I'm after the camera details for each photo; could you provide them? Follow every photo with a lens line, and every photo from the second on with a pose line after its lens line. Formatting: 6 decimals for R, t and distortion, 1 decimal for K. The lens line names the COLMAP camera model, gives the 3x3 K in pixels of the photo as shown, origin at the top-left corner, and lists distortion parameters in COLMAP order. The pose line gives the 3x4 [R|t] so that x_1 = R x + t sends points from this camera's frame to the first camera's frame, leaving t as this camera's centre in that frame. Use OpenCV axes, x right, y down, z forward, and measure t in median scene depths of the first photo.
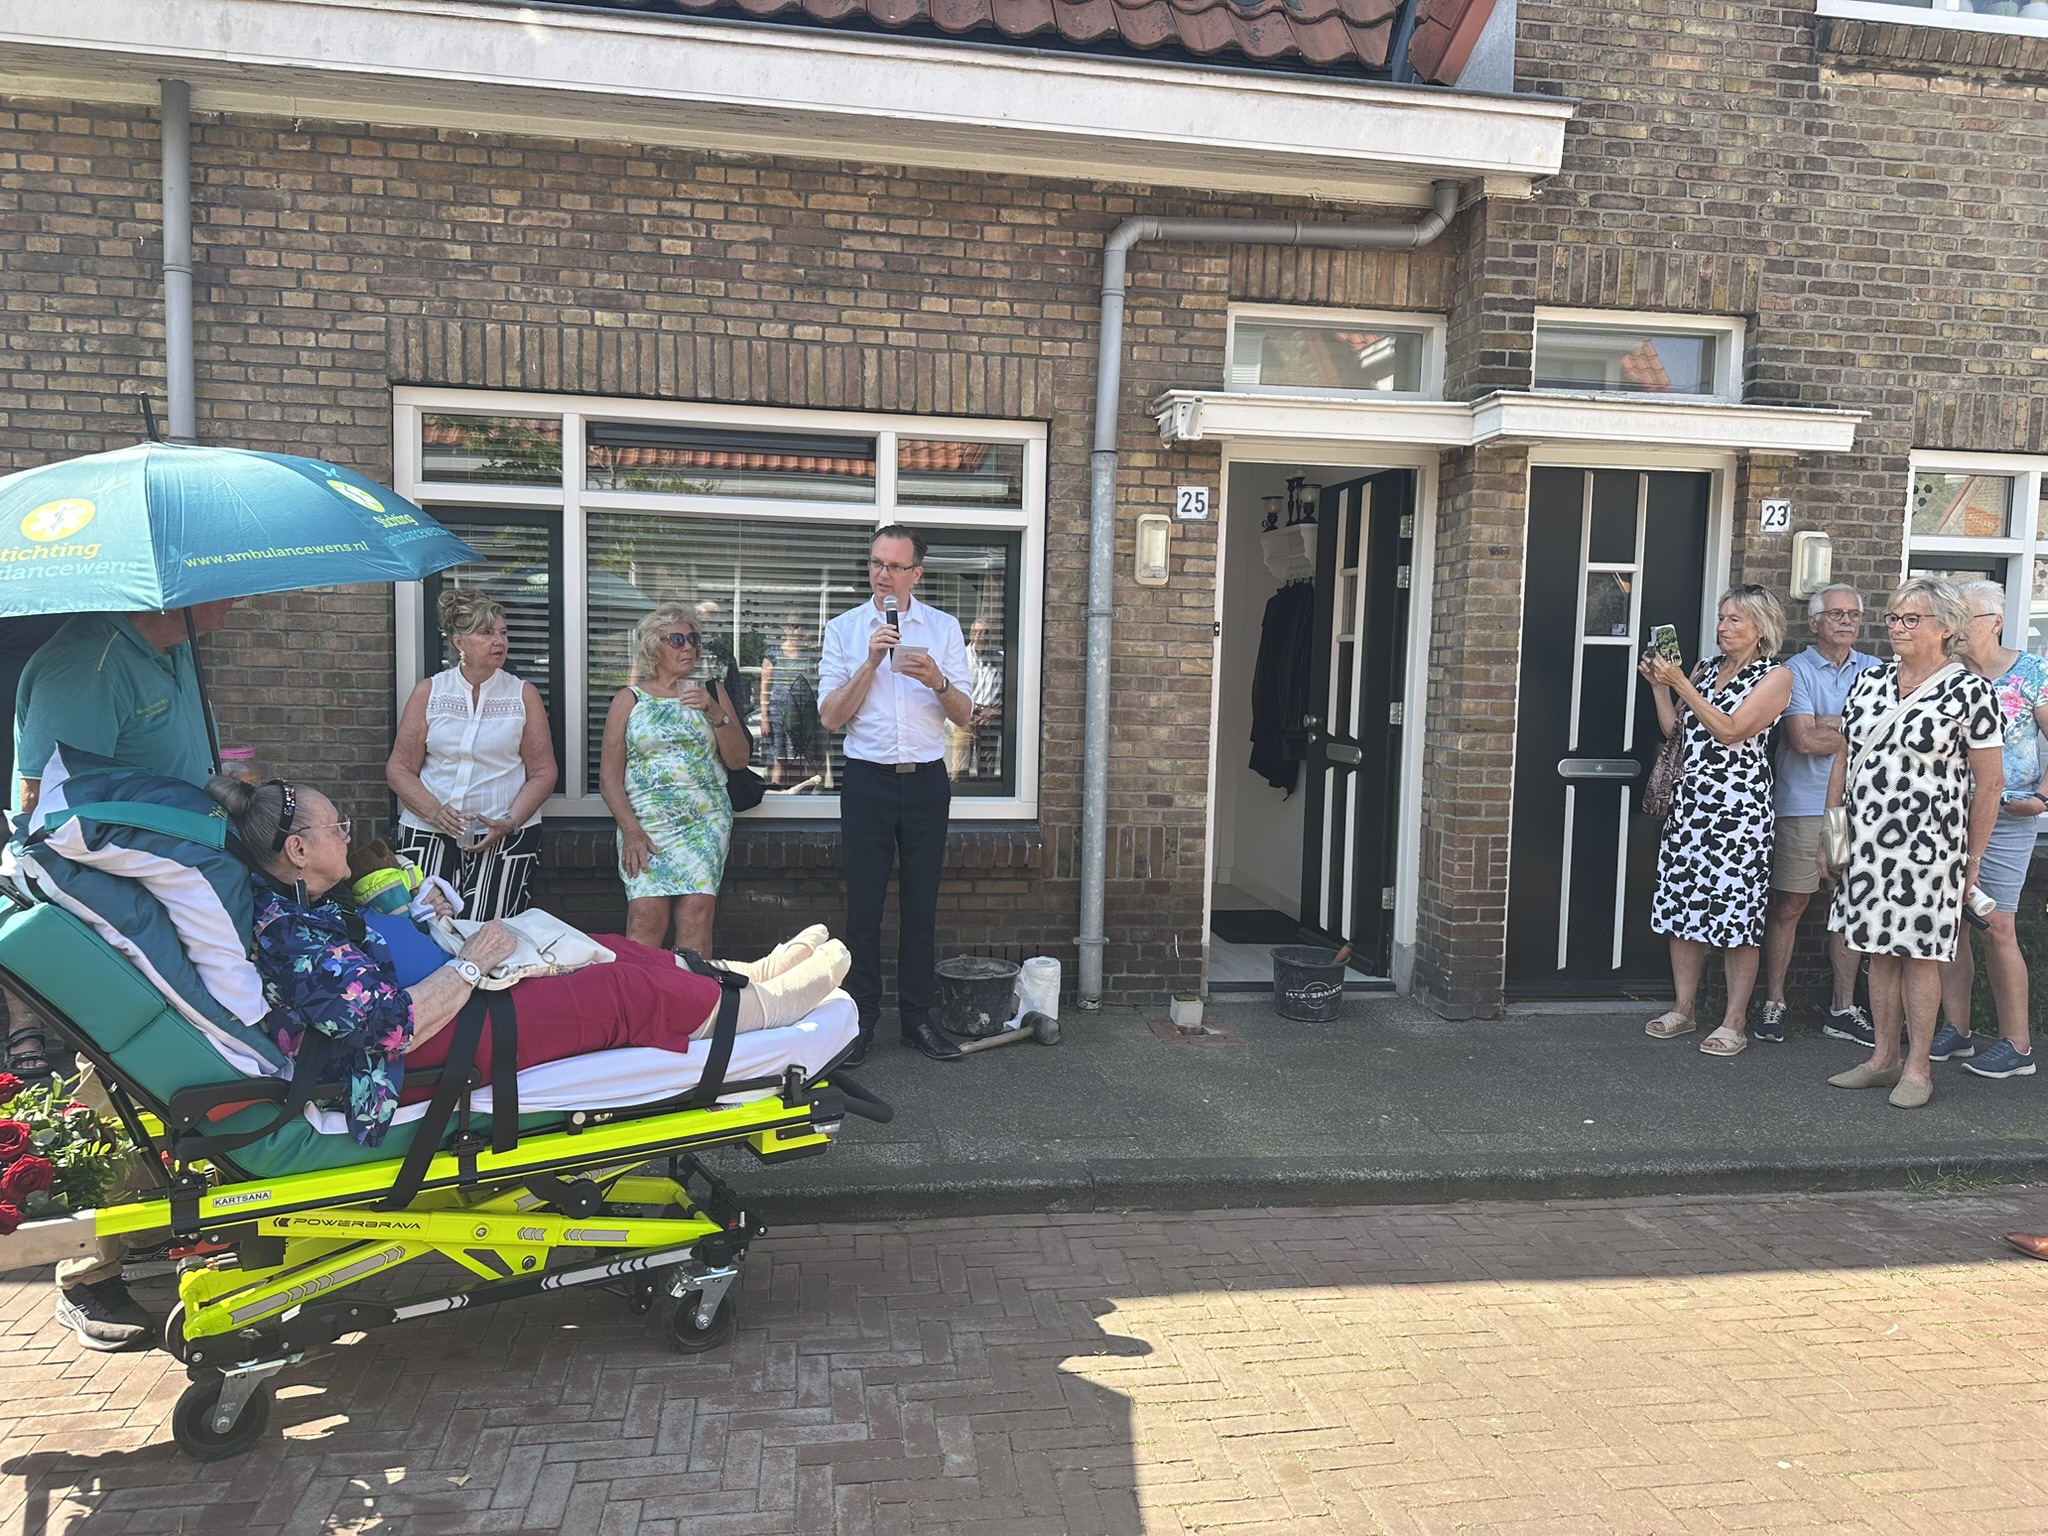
lens RADIAL K [[1429.9, 0, 1020.5], [0, 1429.9, 774.9], [0, 0, 1]] dist [0.052875, -0.073419]
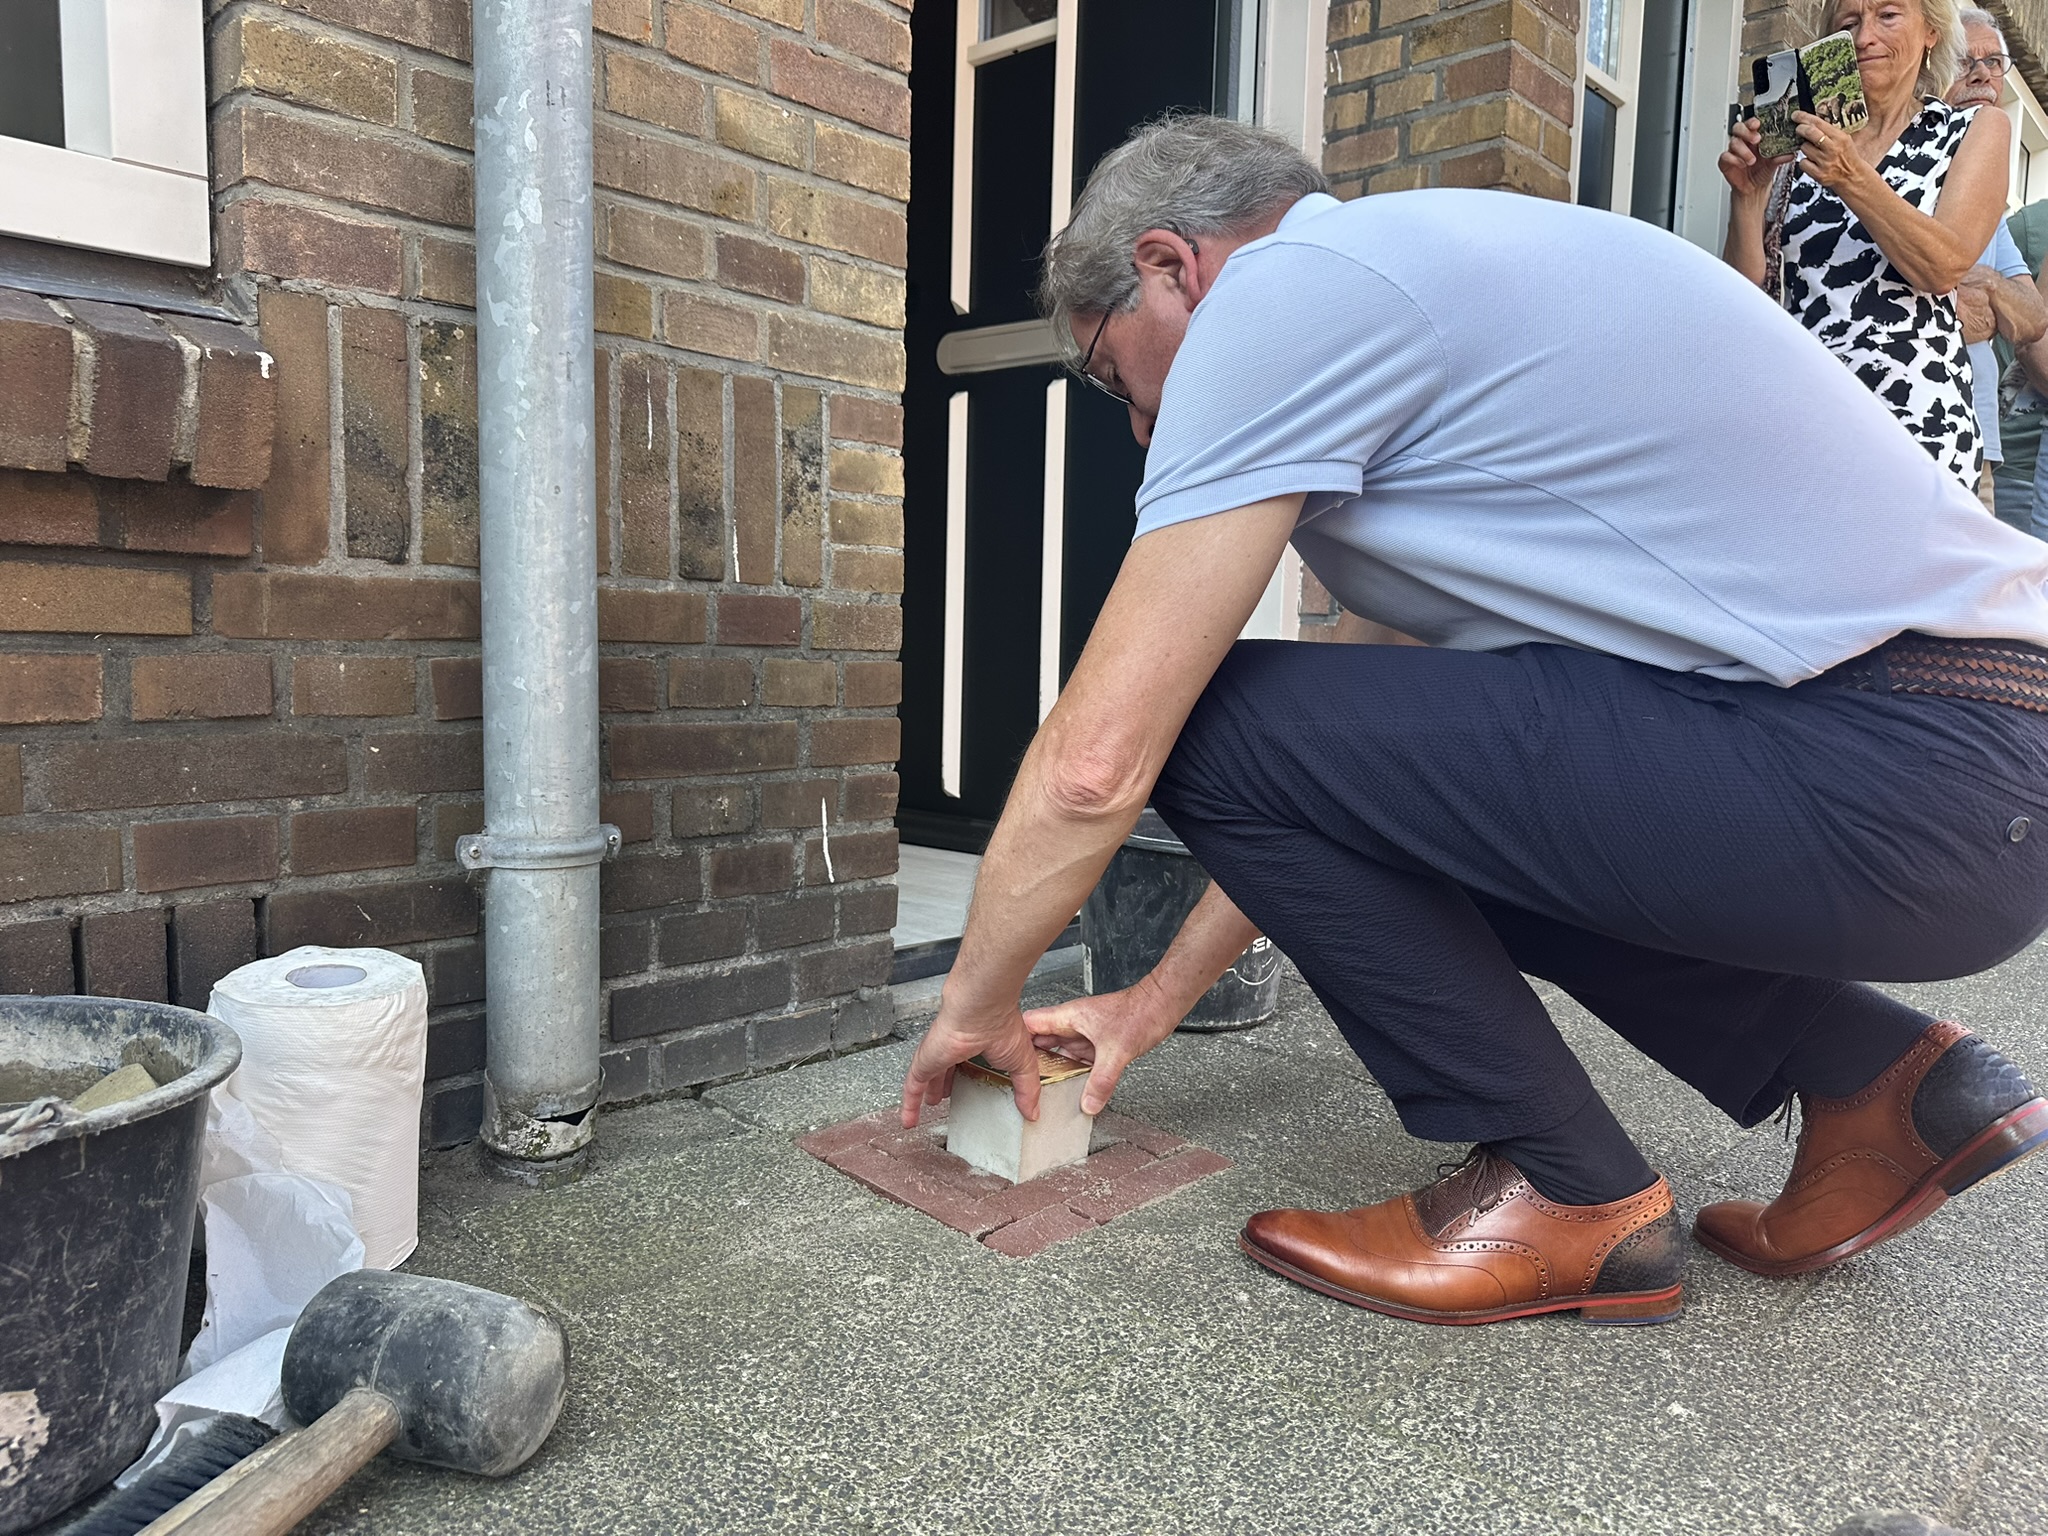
lens RADIAL K [[1441.1, 0, 1039.6], [0, 1441.1, 800.9], [0, 0, 1]] dist [0.034757, -0.046781]
pose [[0.786357, -0.072982, 0.613446, -0.028054], [0.041099, 0.996978, 0.065927, 0.100853], [-0.616403, -0.026631, 0.786980, 0.801712]]
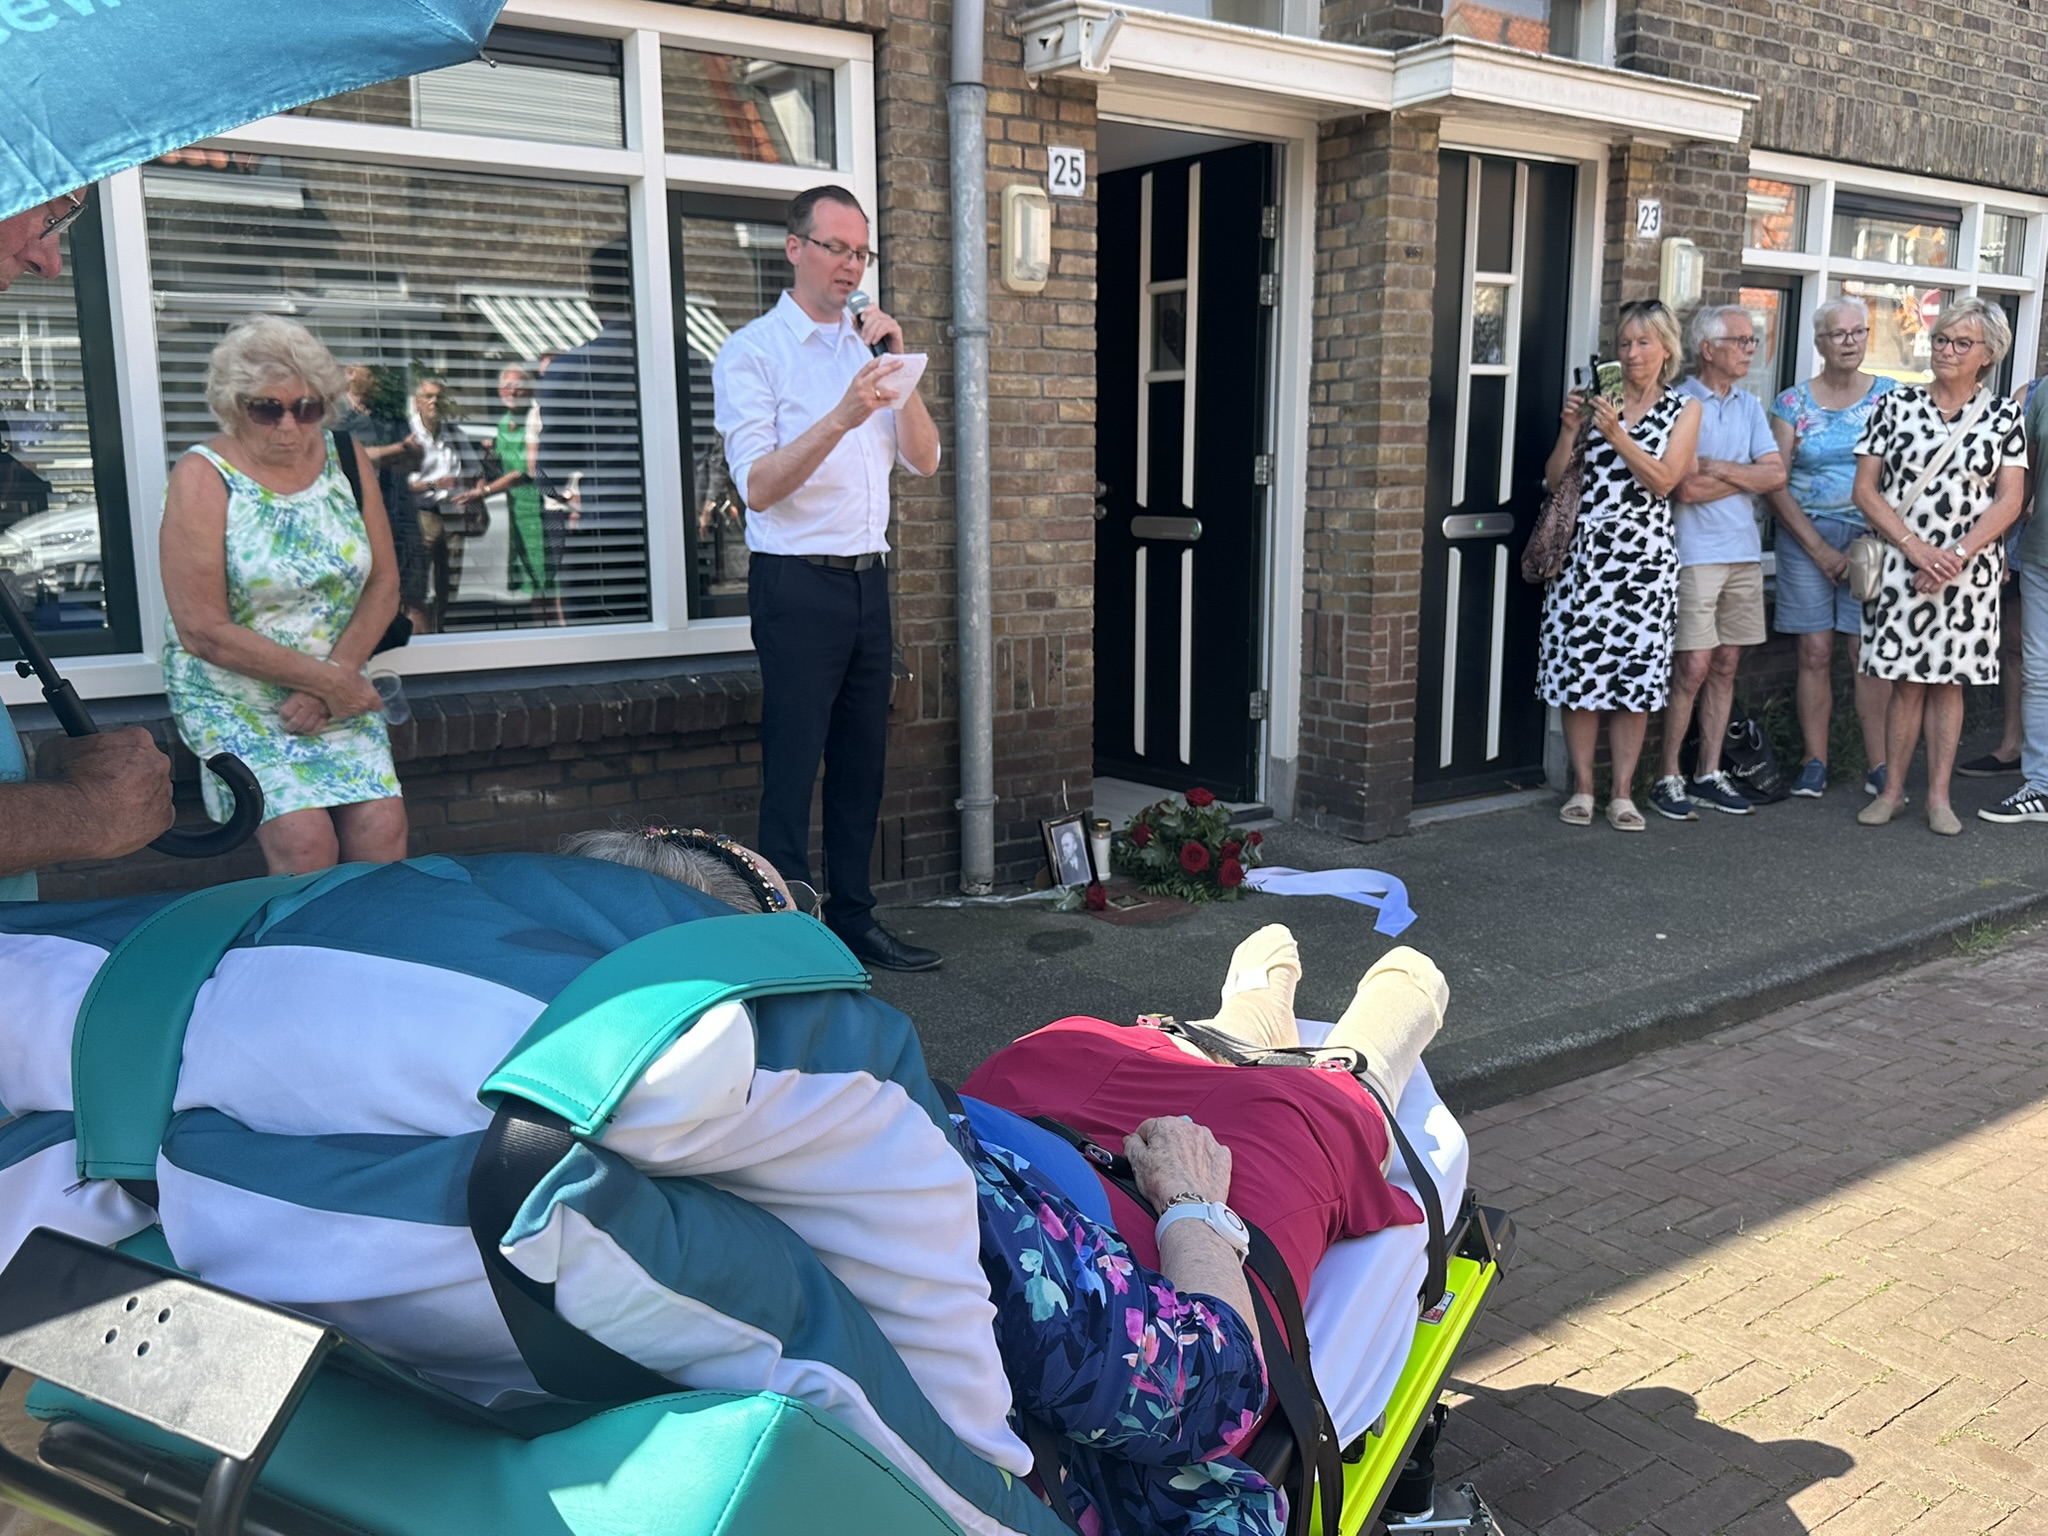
lens RADIAL K [[1666.3, 0, 1024.7], [0, 1666.3, 771.1], [0, 0, 1]] dist [0.101021, -0.186982]
pose [[0.893384, -0.113045, 0.434840, -0.302607], [0.065040, 0.990175, 0.123788, -0.001437], [-0.444561, -0.082308, 0.891959, 0.248314]]
